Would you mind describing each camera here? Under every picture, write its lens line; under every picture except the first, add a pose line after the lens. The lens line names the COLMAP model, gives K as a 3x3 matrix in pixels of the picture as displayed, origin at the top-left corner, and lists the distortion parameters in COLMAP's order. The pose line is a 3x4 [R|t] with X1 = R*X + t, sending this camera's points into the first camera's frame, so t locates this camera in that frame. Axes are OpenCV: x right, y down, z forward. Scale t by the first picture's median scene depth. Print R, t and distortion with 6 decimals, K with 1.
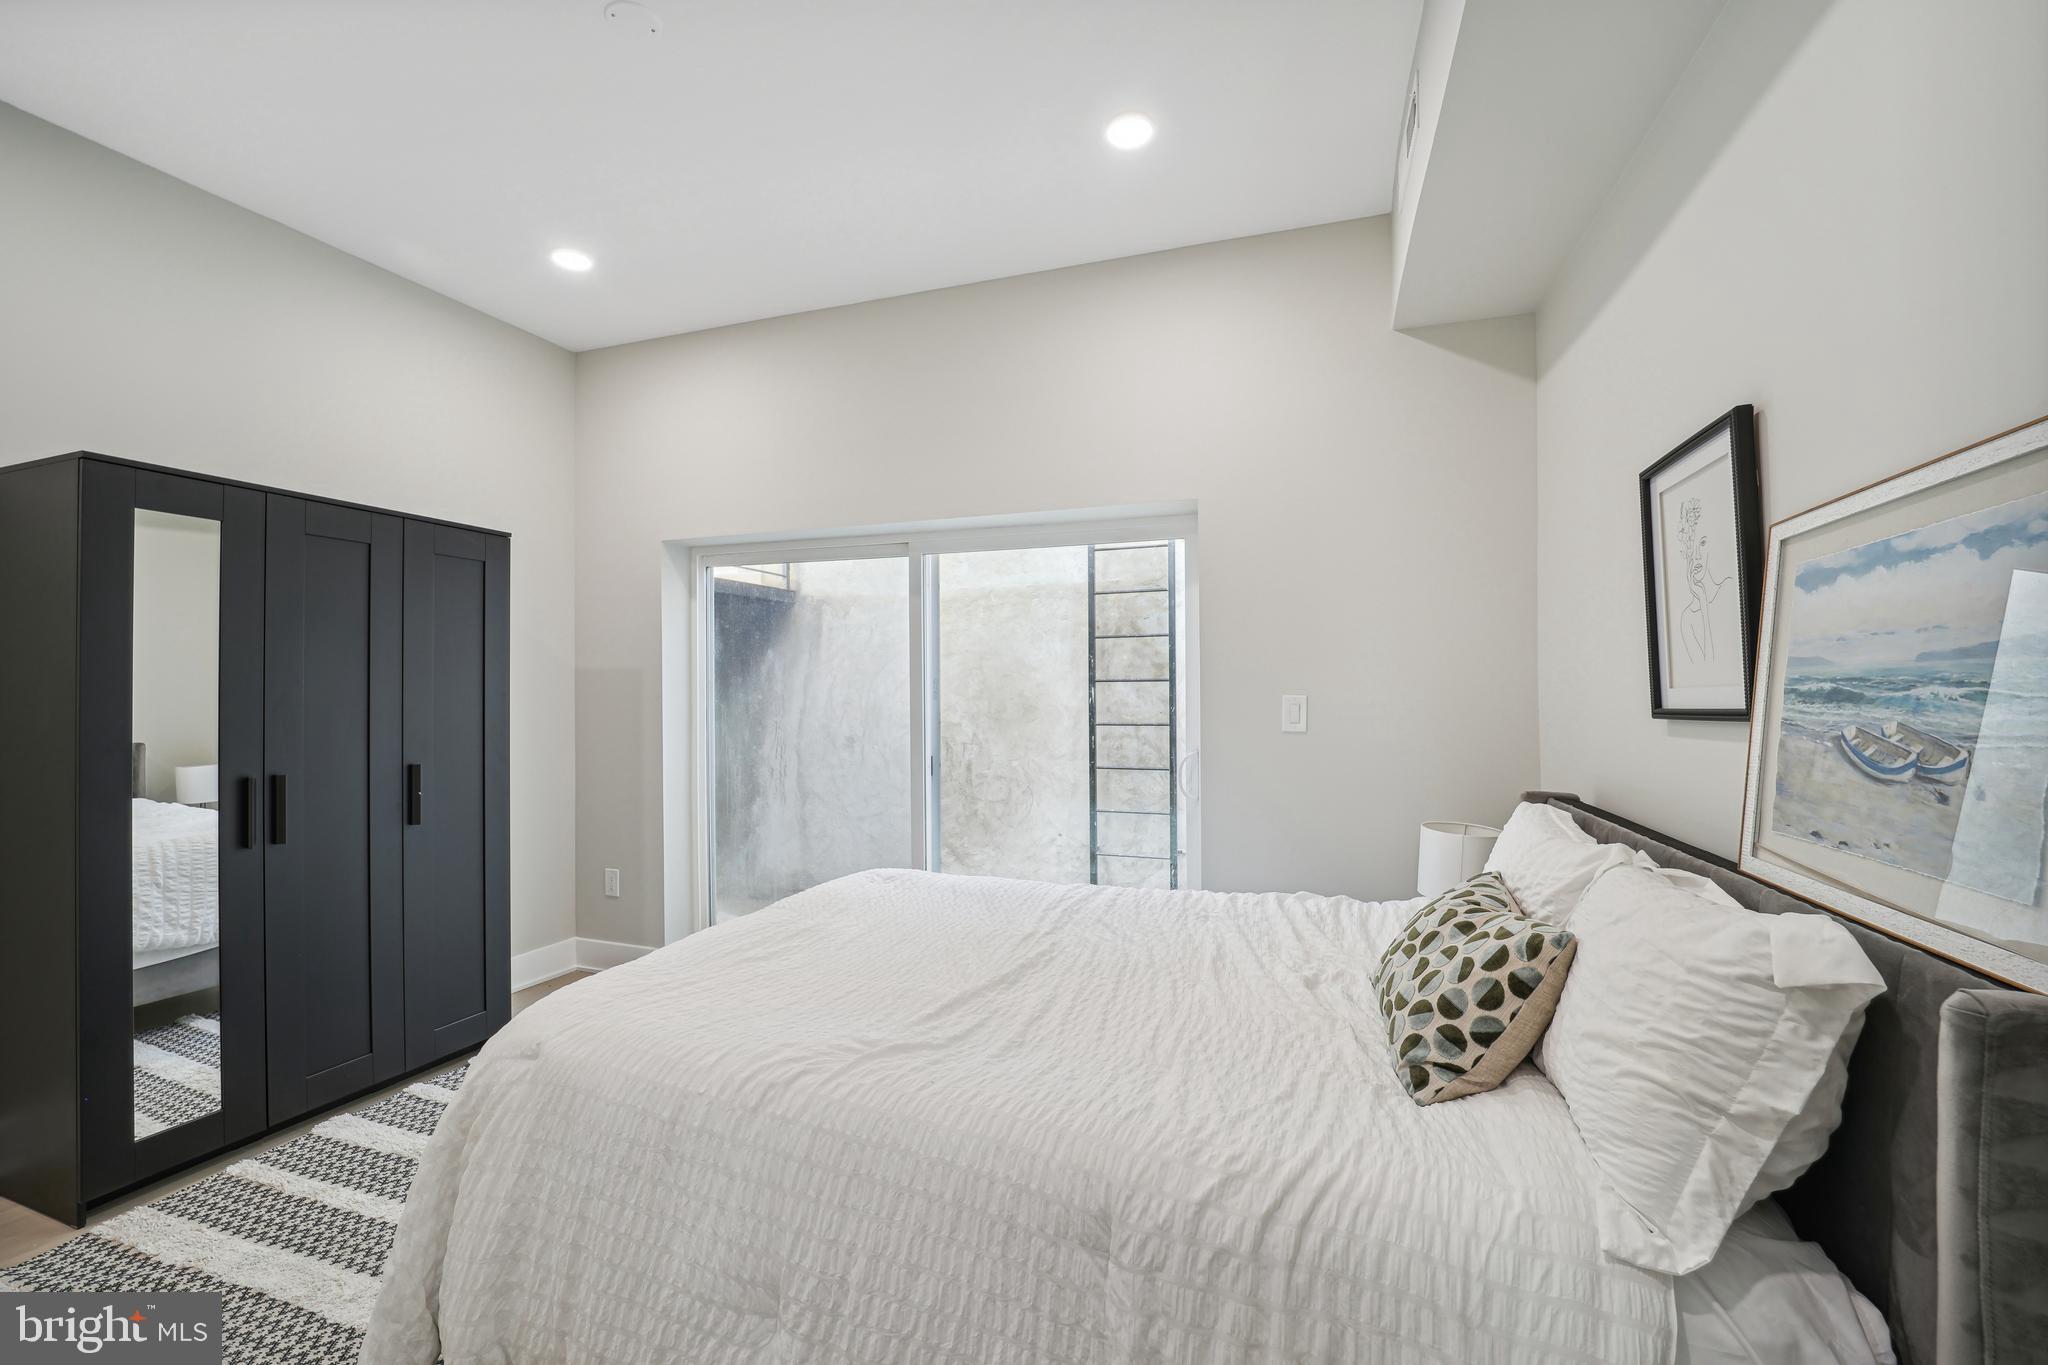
lens RADIAL K [[845.4, 0, 1024.0], [0, 845.4, 682.5], [0, 0, 1]] dist [-0.024734, -0.000090]
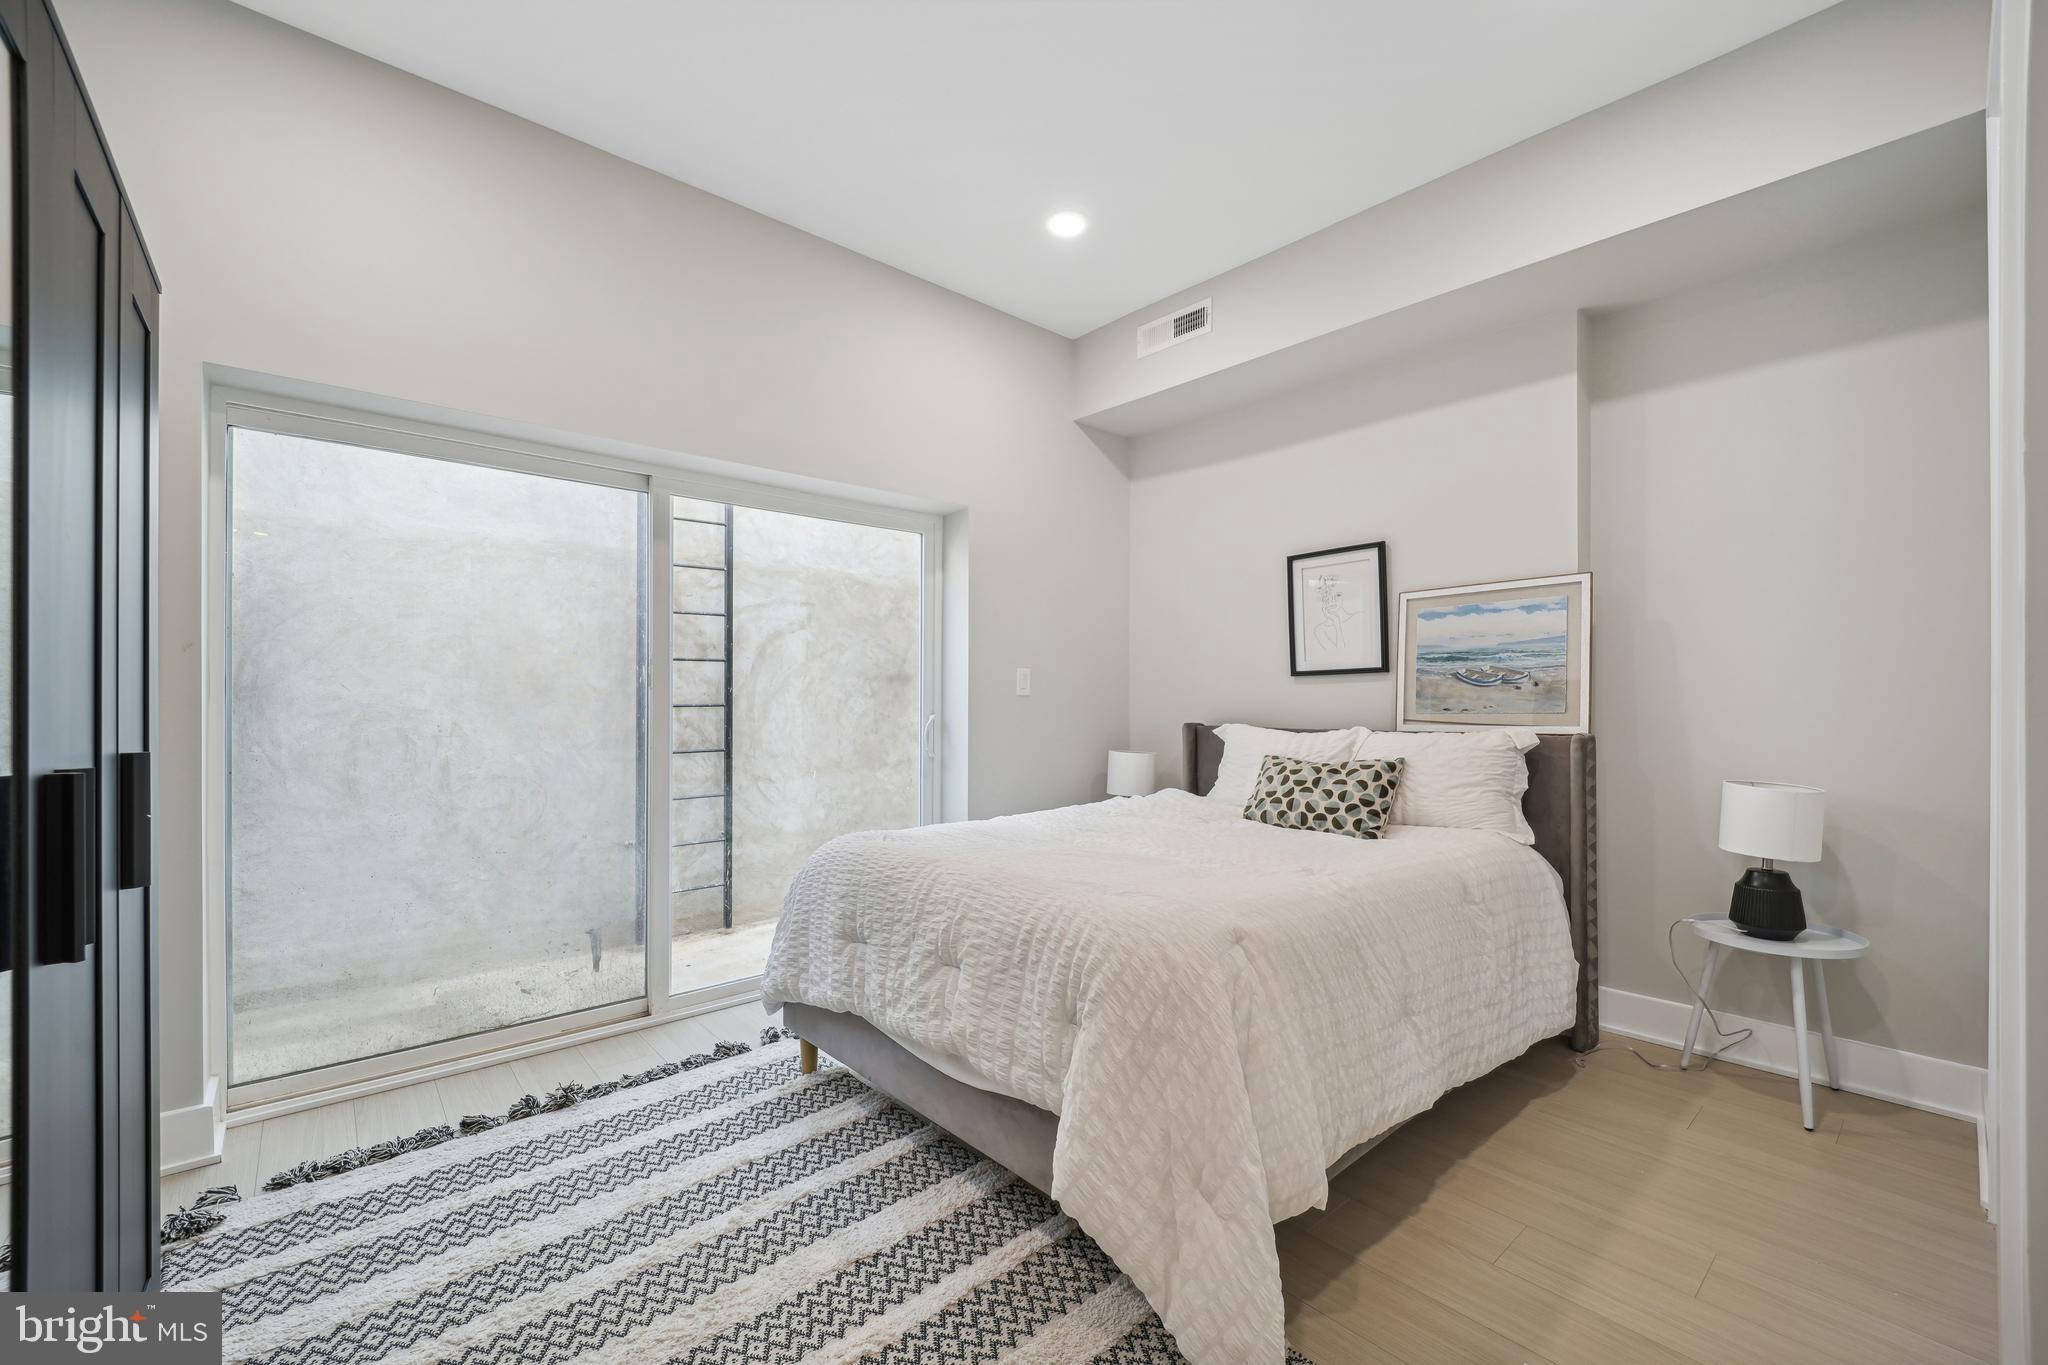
lens RADIAL K [[834.6, 0, 1027.3], [0, 834.6, 699.0], [0, 0, 1]] dist [-0.013613, -0.000192]
pose [[0.488313, 0.002678, 0.872664, -1.360364], [-0.008164, 0.999966, 0.001499, 0.100837], [-0.872630, -0.007857, 0.488318, 0.560992]]
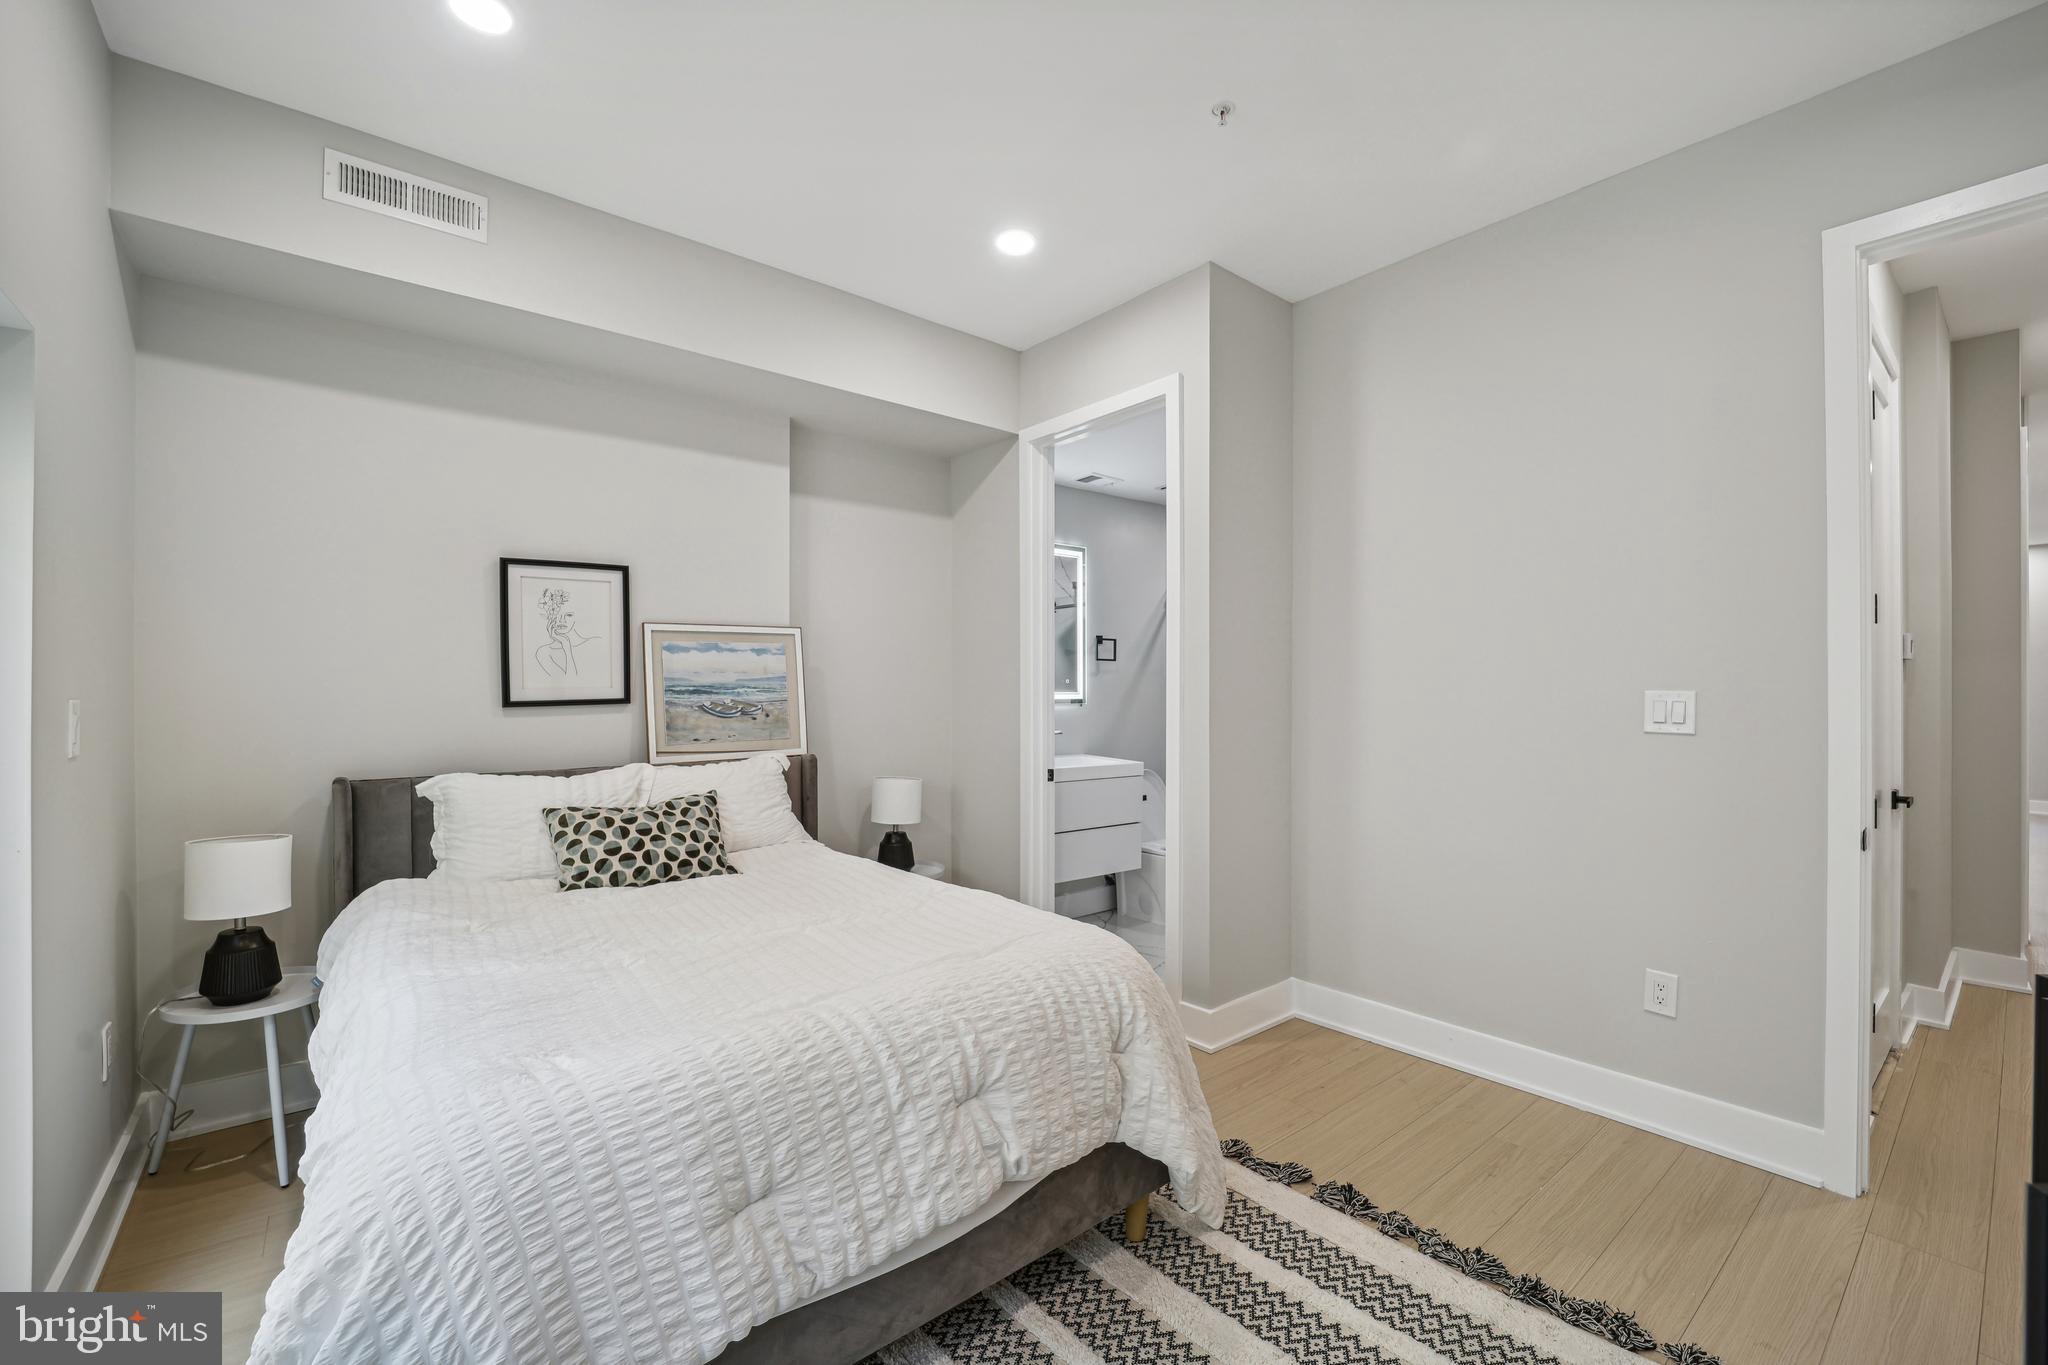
lens RADIAL K [[845.4, 0, 1024.0], [0, 845.4, 682.5], [0, 0, 1]] dist [-0.024734, -0.000090]
pose [[-0.857334, 0.006770, 0.514716, -0.987802], [-0.001380, 0.999880, -0.015451, 0.017822], [-0.514758, -0.013957, -0.857222, 1.892284]]
